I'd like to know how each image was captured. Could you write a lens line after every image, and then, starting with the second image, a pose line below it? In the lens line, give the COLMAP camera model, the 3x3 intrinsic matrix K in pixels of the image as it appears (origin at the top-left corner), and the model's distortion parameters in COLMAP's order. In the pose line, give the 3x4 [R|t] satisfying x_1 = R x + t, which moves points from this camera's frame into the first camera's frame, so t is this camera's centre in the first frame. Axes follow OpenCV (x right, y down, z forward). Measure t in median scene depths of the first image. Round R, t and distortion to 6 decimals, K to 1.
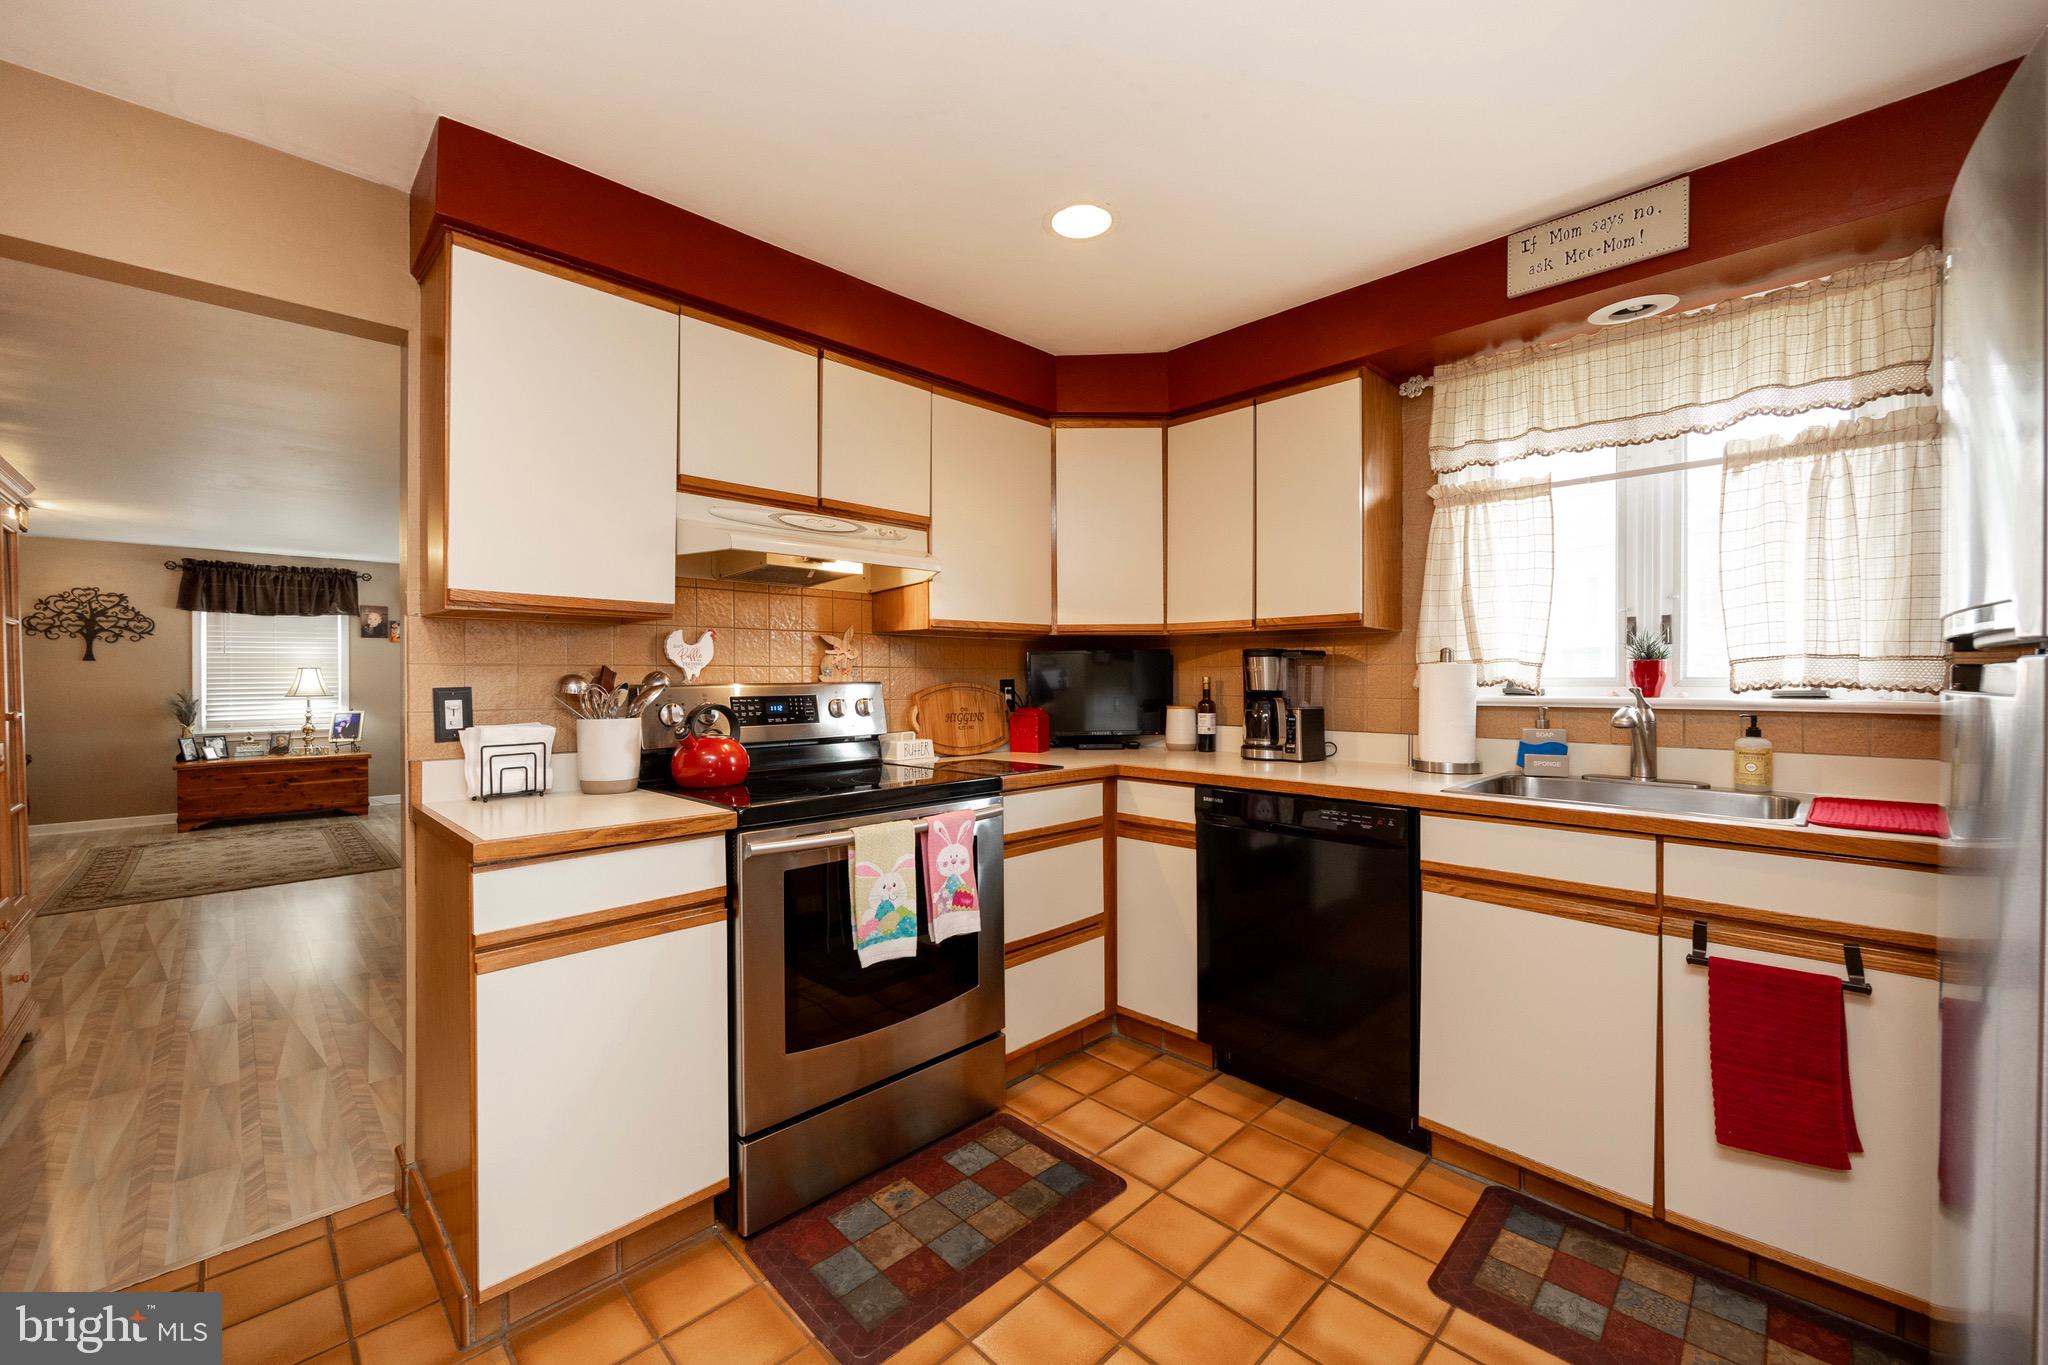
lens RADIAL K [[818.0, 0, 1036.1], [0, 818.0, 680.5], [0, 0, 1]] dist [-0.005075, 0.000282]
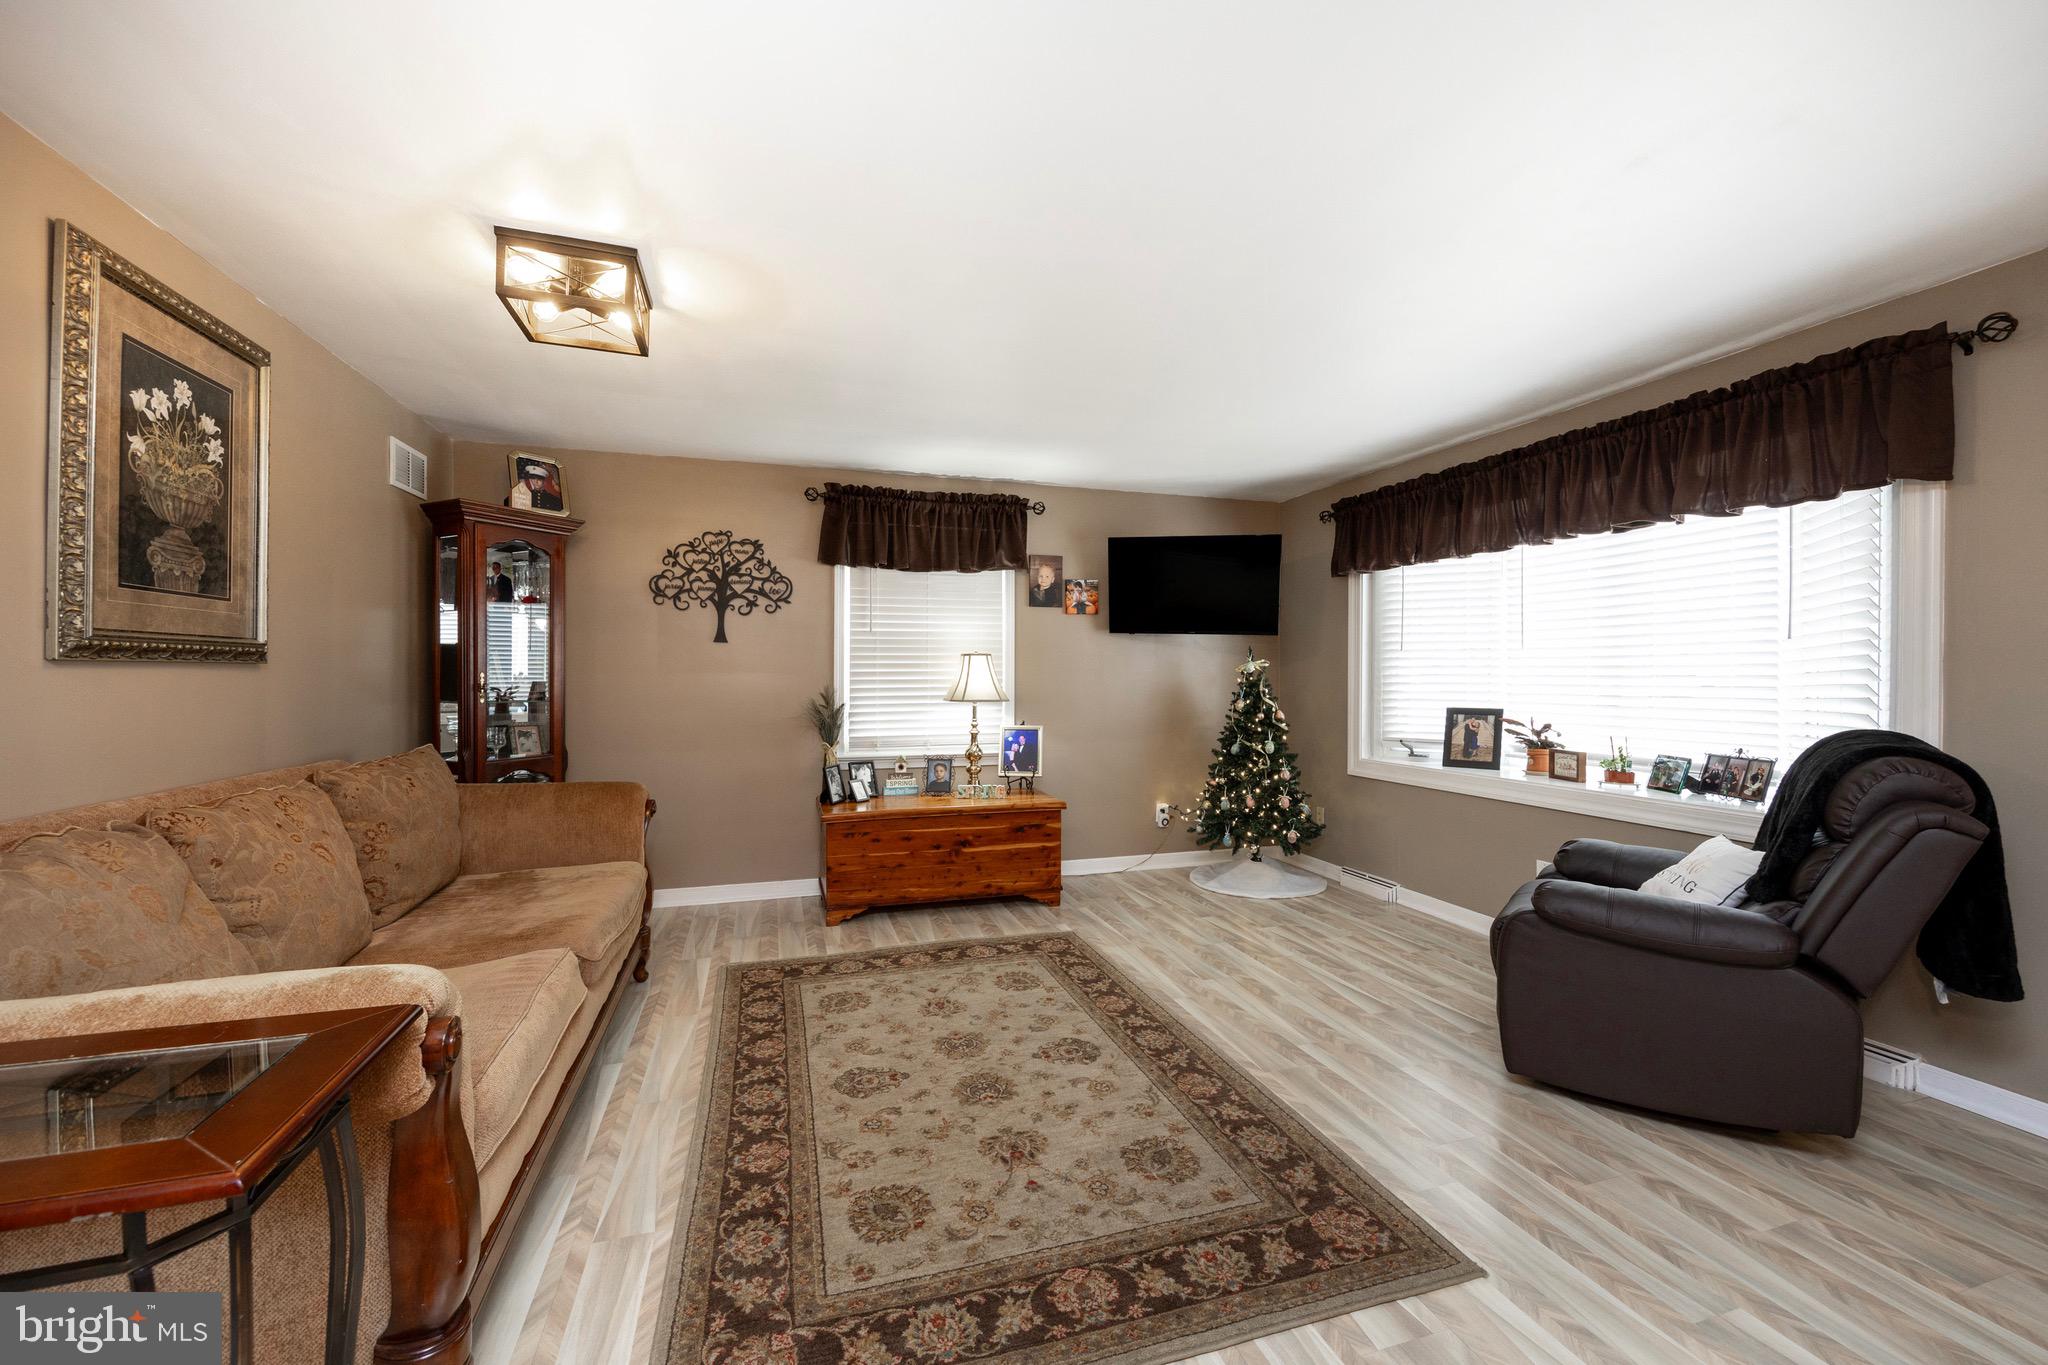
lens RADIAL K [[818.0, 0, 1032.4], [0, 818.0, 679.8], [0, 0, 1]] dist [-0.005075, 0.000282]
pose [[0.894117, 0.007843, -0.447764, -0.605456], [-0.008396, 0.999964, 0.000751, 0.002901], [0.447754, 0.003088, 0.894151, 0.491281]]
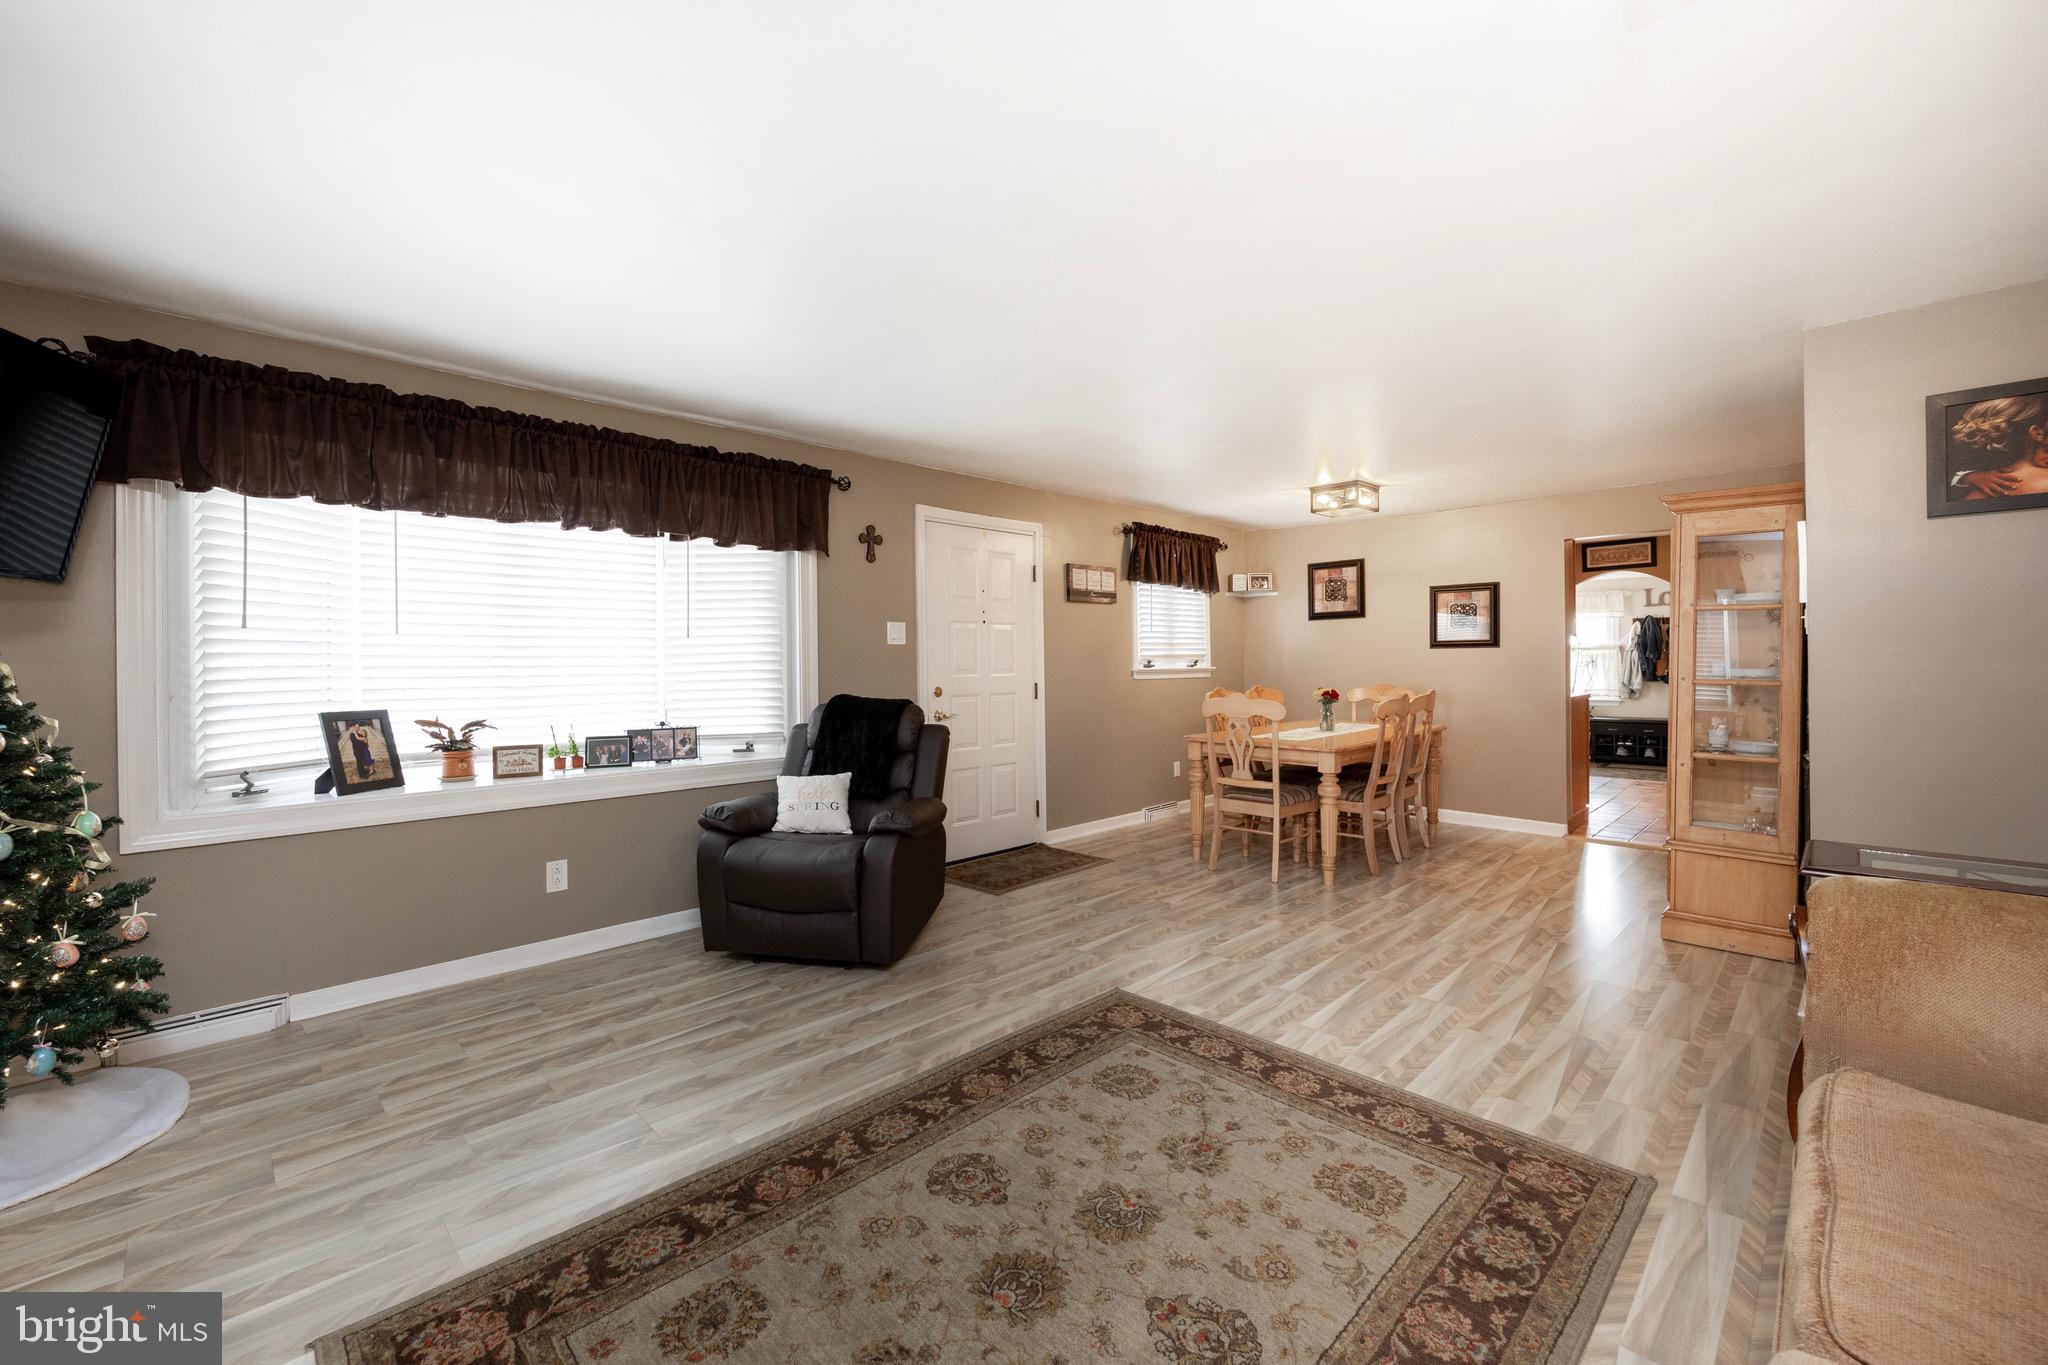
lens RADIAL K [[818.0, 0, 1005.0], [0, 818.0, 662.6], [0, 0, 1]] dist [-0.005075, 0.000282]
pose [[0.010313, 0.001180, 0.999946, -1.050357], [0.015522, 0.999879, -0.001340, 0.000895], [-0.999826, 0.015535, 0.010293, 0.831708]]
